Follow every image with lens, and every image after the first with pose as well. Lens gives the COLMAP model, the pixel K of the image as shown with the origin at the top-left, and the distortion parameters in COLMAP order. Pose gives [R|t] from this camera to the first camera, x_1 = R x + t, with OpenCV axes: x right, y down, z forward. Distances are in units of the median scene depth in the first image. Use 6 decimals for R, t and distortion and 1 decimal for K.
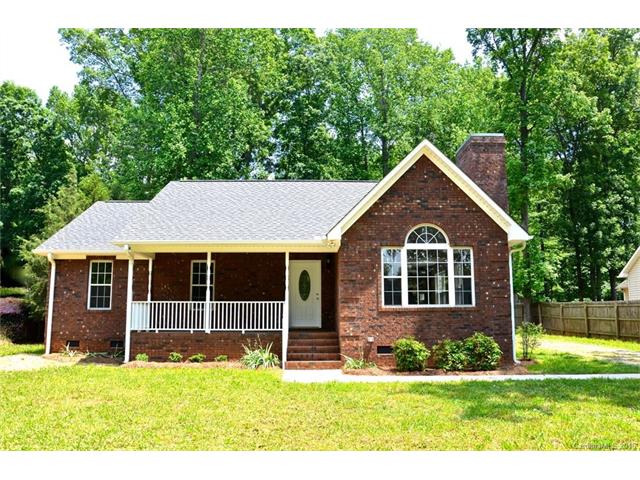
lens RADIAL K [[500.2, 0, 320.0], [0, 500.2, 240.0], [0, 0, 1]] dist [-0.155960, 0.117479]
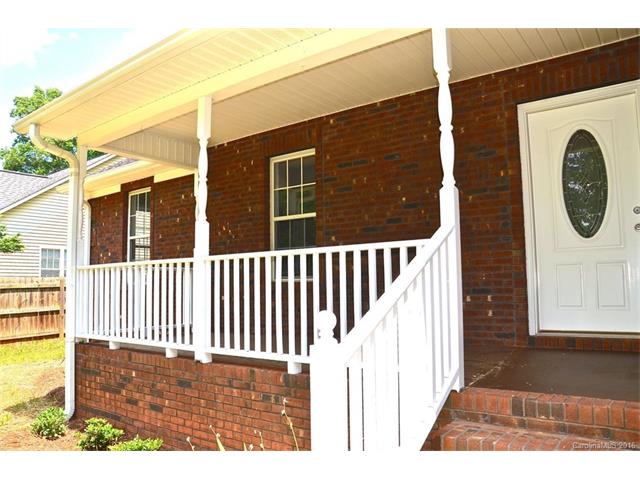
lens RADIAL K [[500.2, 0, 320.0], [0, 500.2, 240.0], [0, 0, 1]] dist [-0.155960, 0.117479]
pose [[0.772915, -0.067039, -0.630959, 0.021515], [0.114939, 0.992744, 0.035320, 0.098660], [0.624013, -0.099821, 0.775012, 0.716530]]
